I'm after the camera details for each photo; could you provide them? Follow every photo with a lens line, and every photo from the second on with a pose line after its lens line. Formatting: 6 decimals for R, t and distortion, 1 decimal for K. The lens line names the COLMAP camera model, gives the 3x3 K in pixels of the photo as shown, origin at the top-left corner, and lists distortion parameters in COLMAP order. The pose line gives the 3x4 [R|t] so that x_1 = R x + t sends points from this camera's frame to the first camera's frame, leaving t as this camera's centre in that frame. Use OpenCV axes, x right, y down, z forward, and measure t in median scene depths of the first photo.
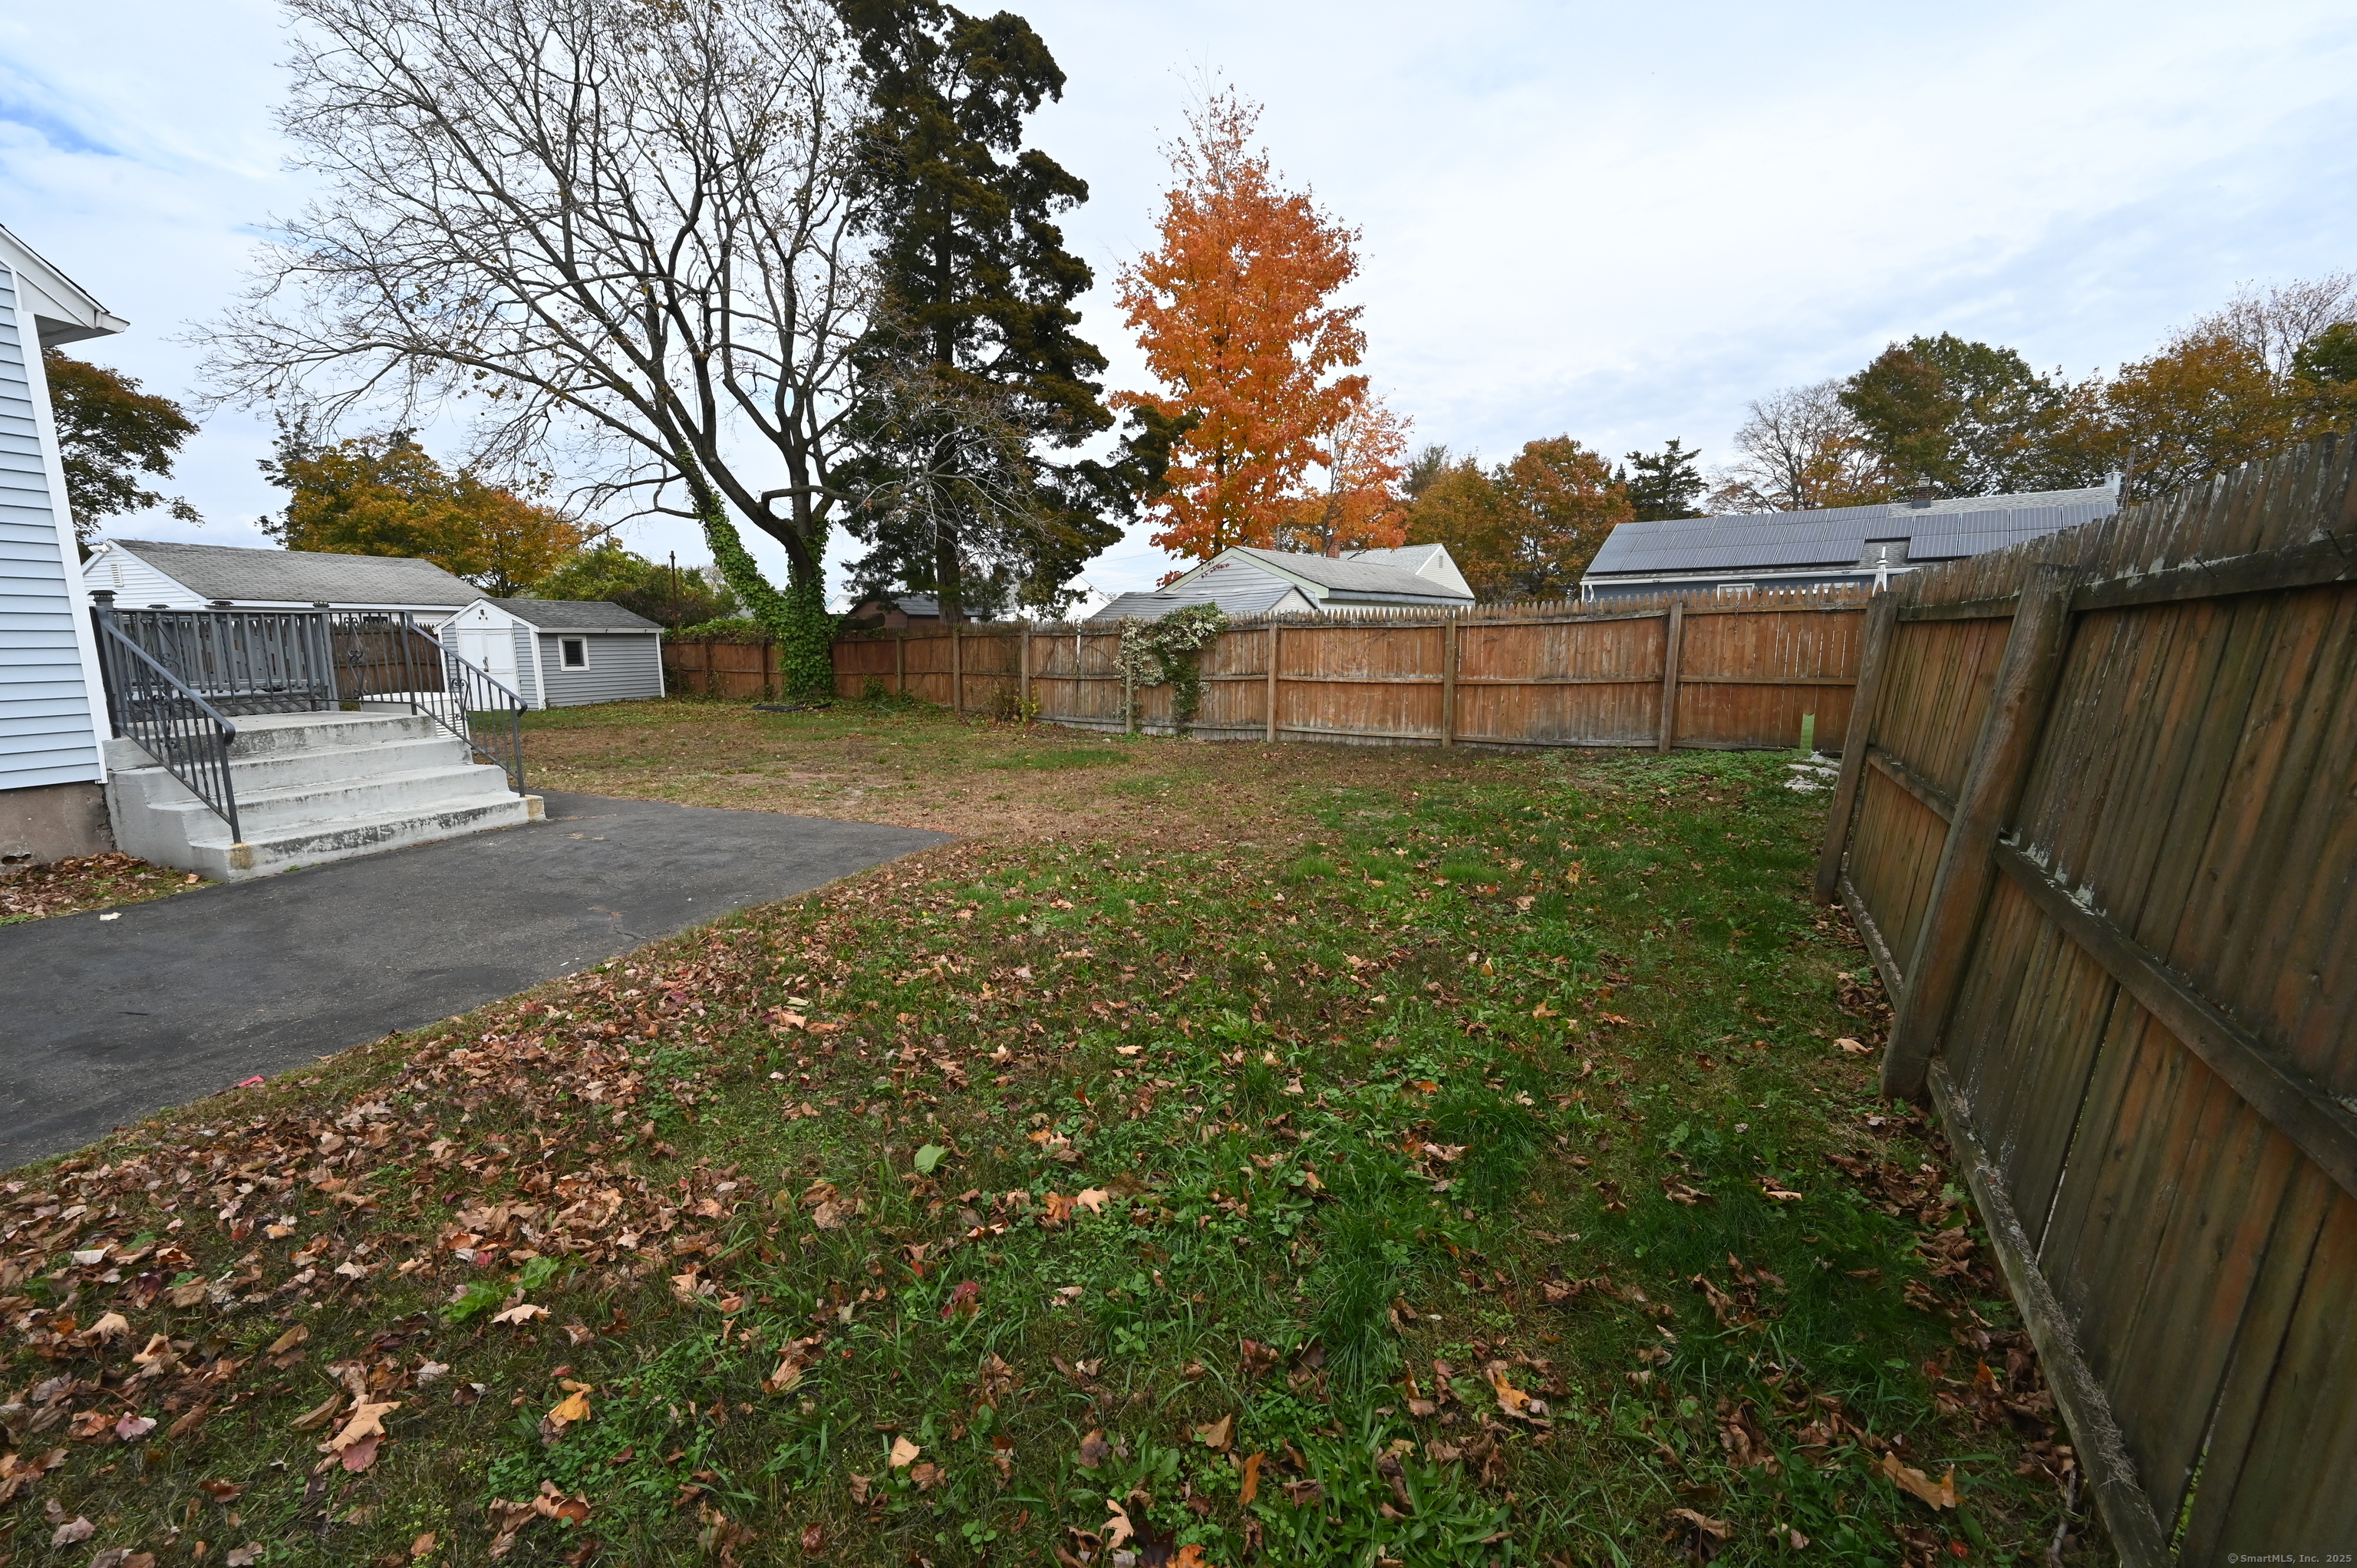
lens RADIAL K [[932.5, 0, 1182.1], [0, 932.5, 778.2], [0, 0, 1]] dist [0.003354, 0.000985]
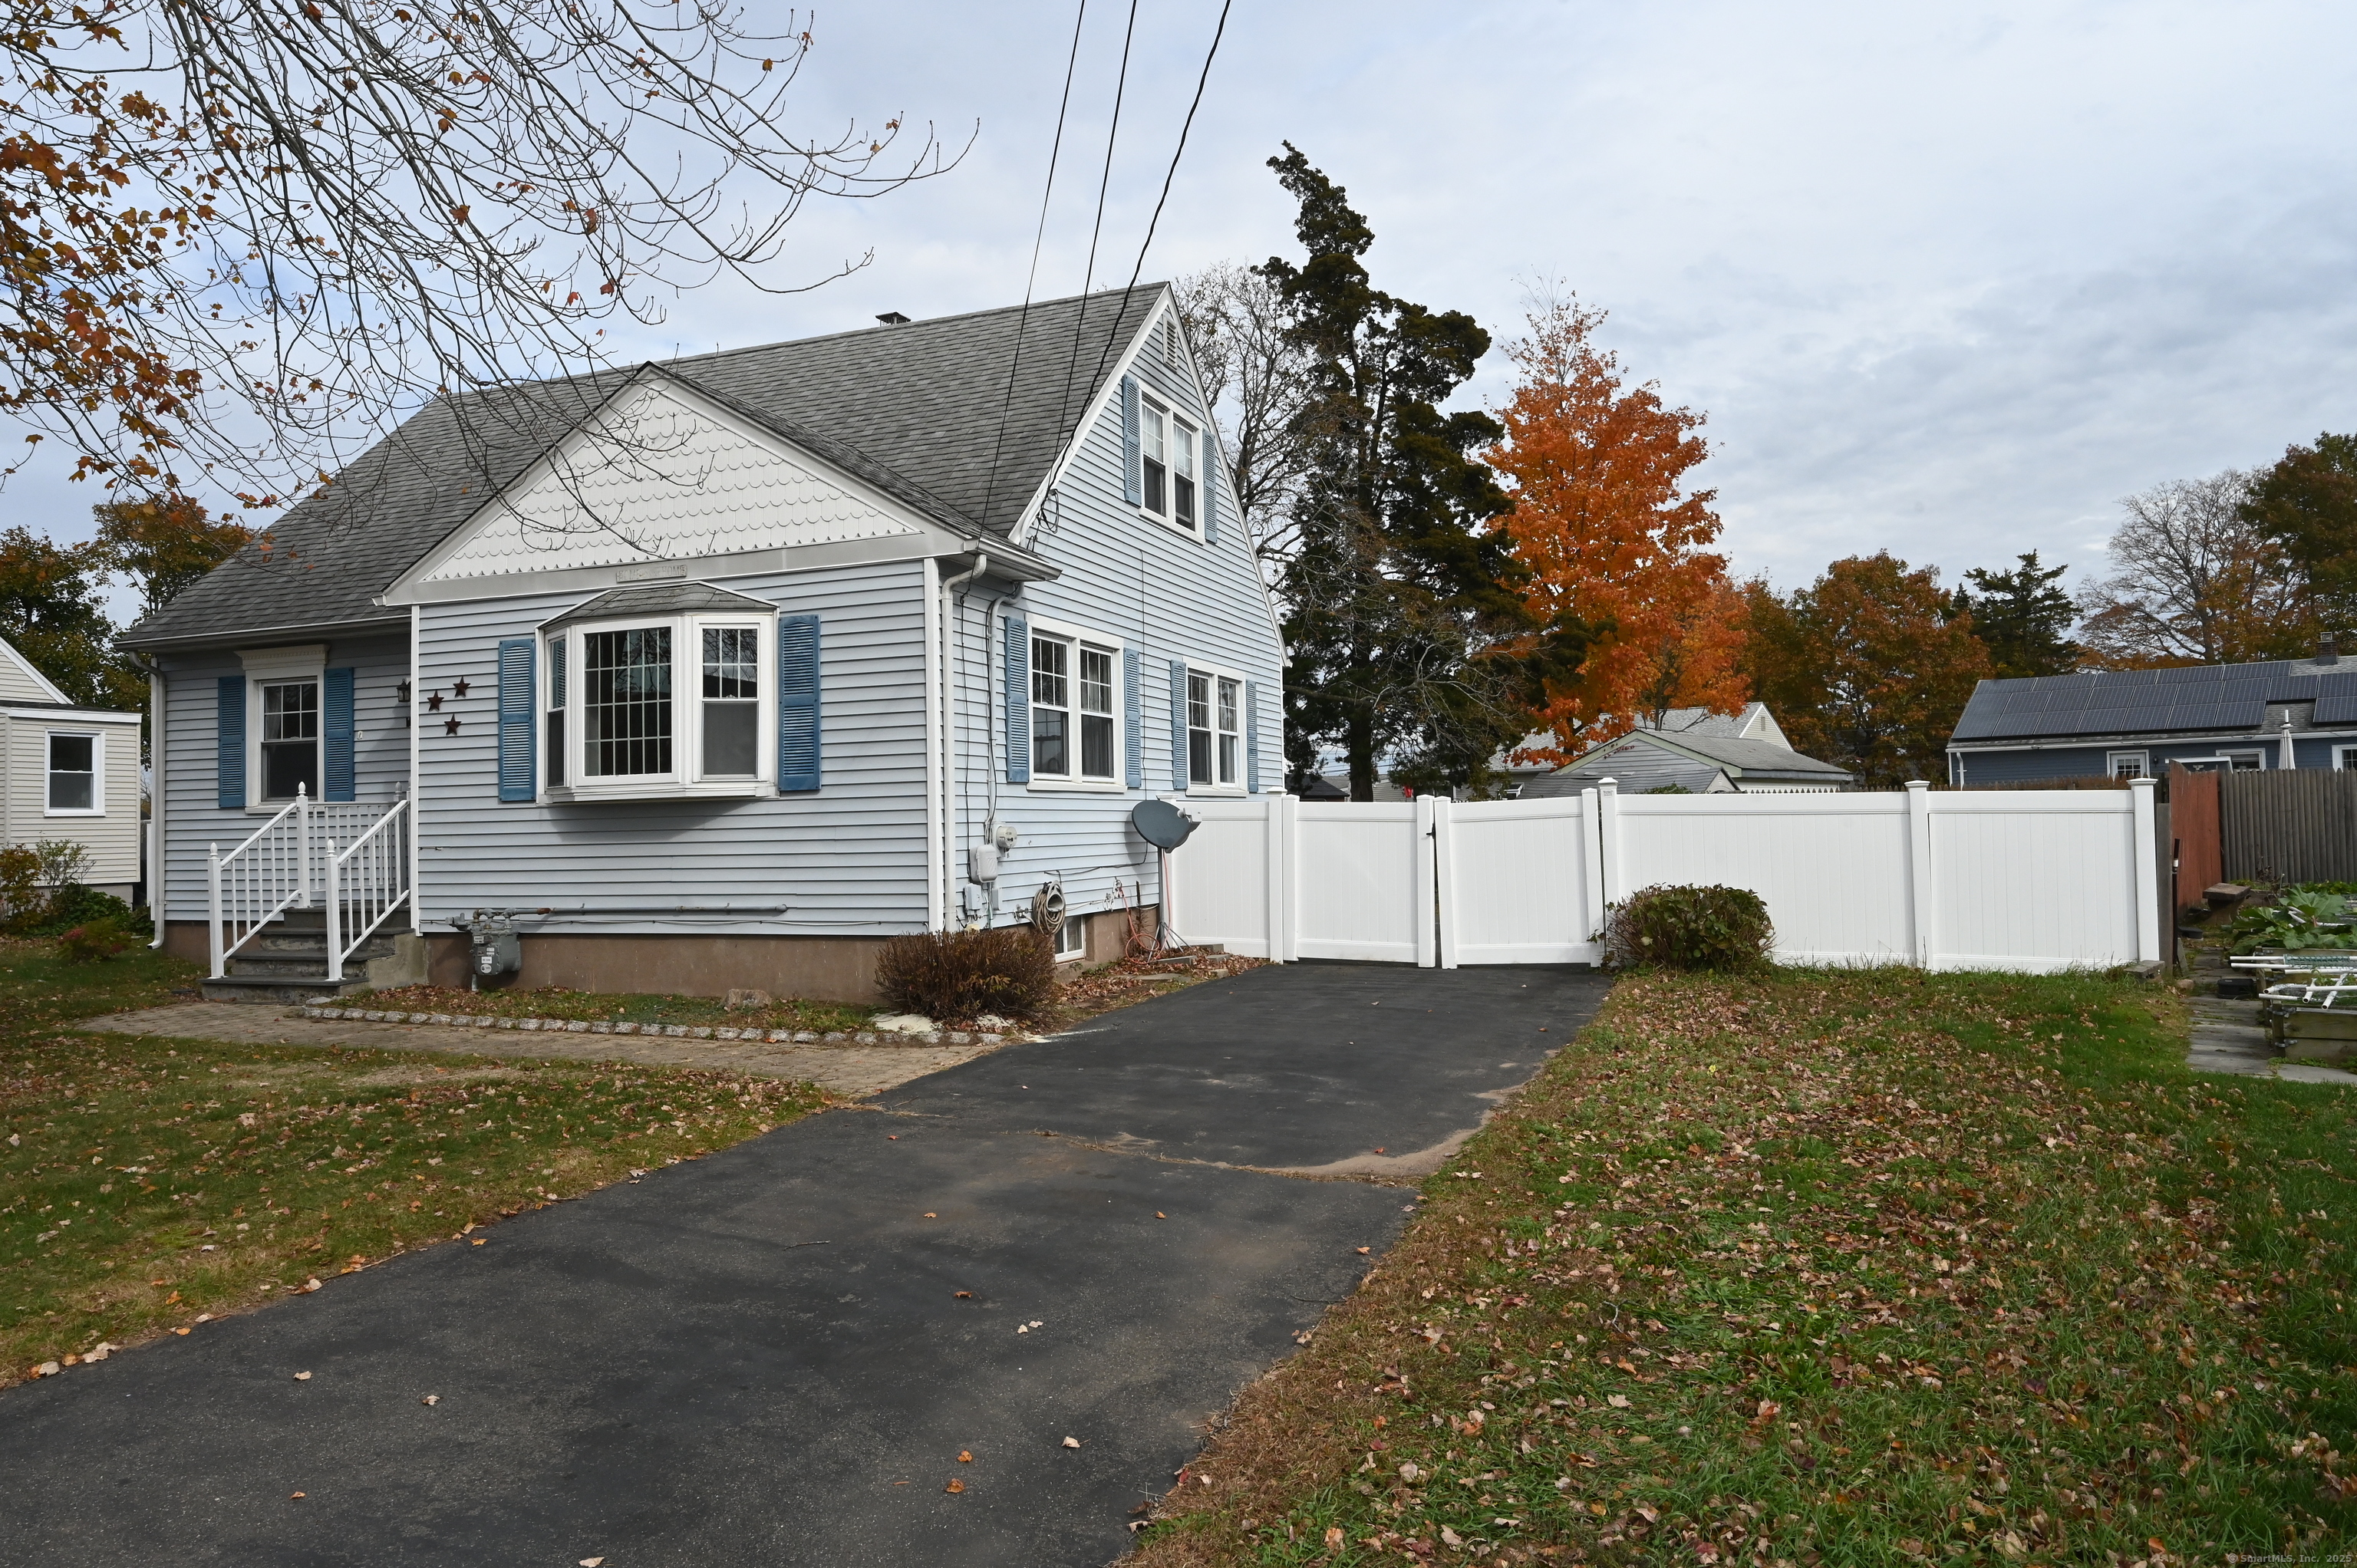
lens RADIAL K [[1538.5, 0, 1175.6], [0, 1538.5, 779.8], [0, 0, 1]] dist [-0.005761, -0.004630]
pose [[0.999203, -0.012188, -0.038024, -0.118098], [0.005213, 0.983945, -0.178395, 0.034563], [0.039588, 0.178055, 0.983224, -0.215230]]
